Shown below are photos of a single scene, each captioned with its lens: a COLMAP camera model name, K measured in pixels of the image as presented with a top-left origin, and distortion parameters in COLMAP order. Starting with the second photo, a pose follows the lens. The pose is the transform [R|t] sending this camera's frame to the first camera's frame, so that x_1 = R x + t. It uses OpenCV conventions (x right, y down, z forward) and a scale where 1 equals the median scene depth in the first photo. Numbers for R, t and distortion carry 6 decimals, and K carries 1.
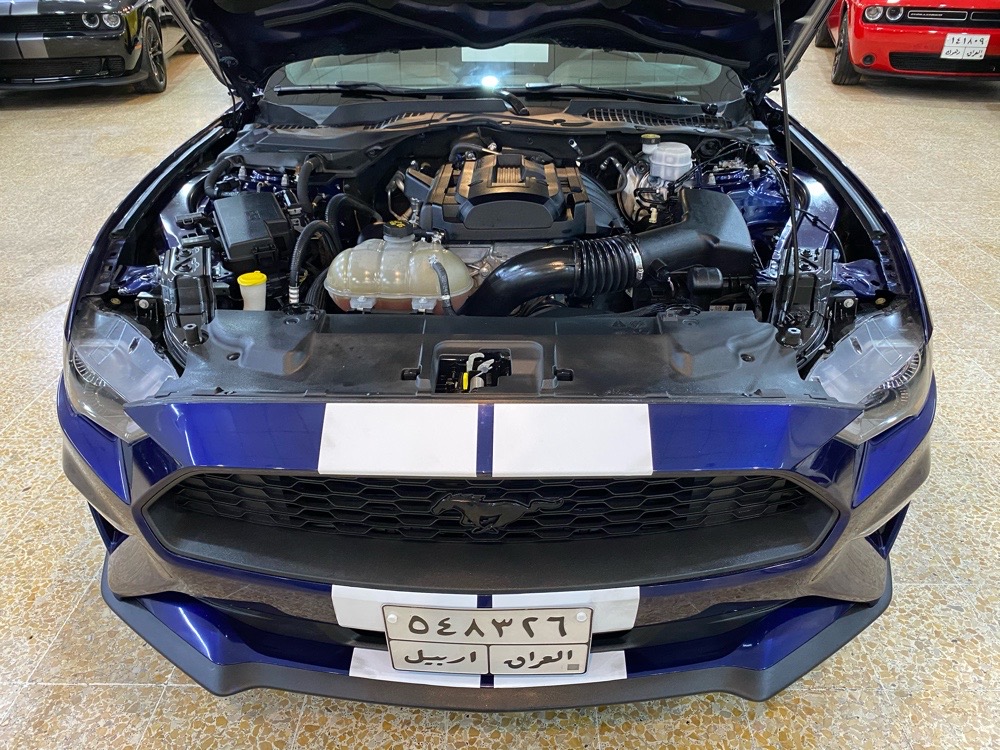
lens RADIAL K [[788.6, 0, 499.5], [0, 788.6, 373.6], [0, 0, 1]] dist [-0.002786, -0.006921]
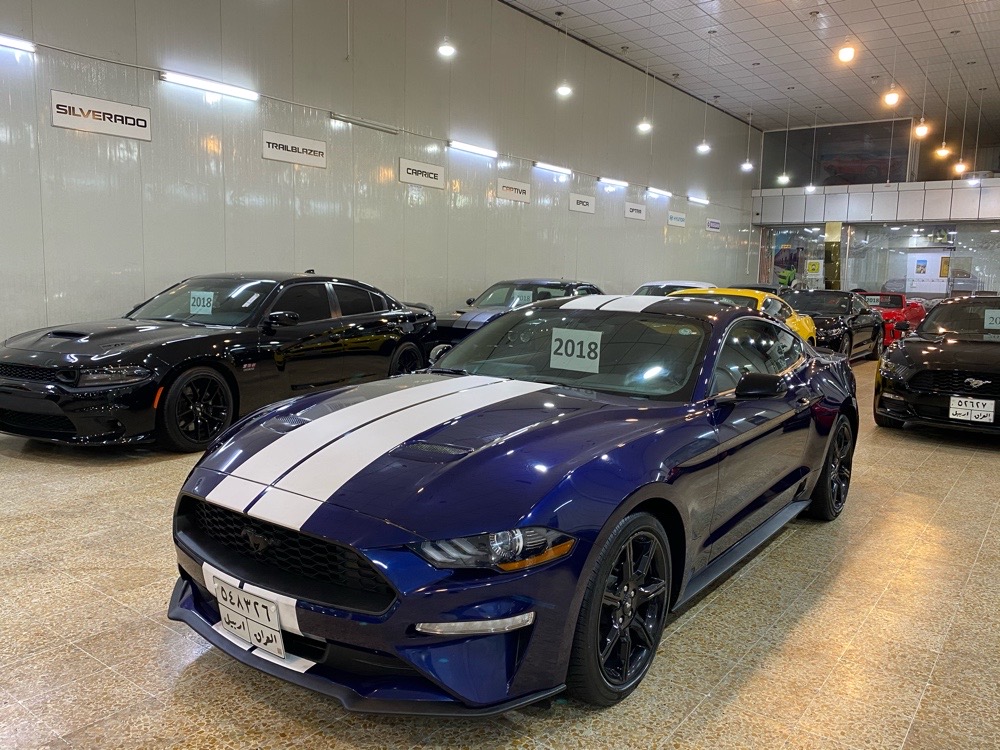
lens RADIAL K [[788.6, 0, 500.1], [0, 788.6, 377.5], [0, 0, 1]] dist [-0.002786, -0.006921]
pose [[0.796566, 0.082608, -0.598882, 1.655022], [-0.320488, 0.897668, -0.302457, 0.202783], [0.512611, 0.432861, 0.741526, -0.399883]]
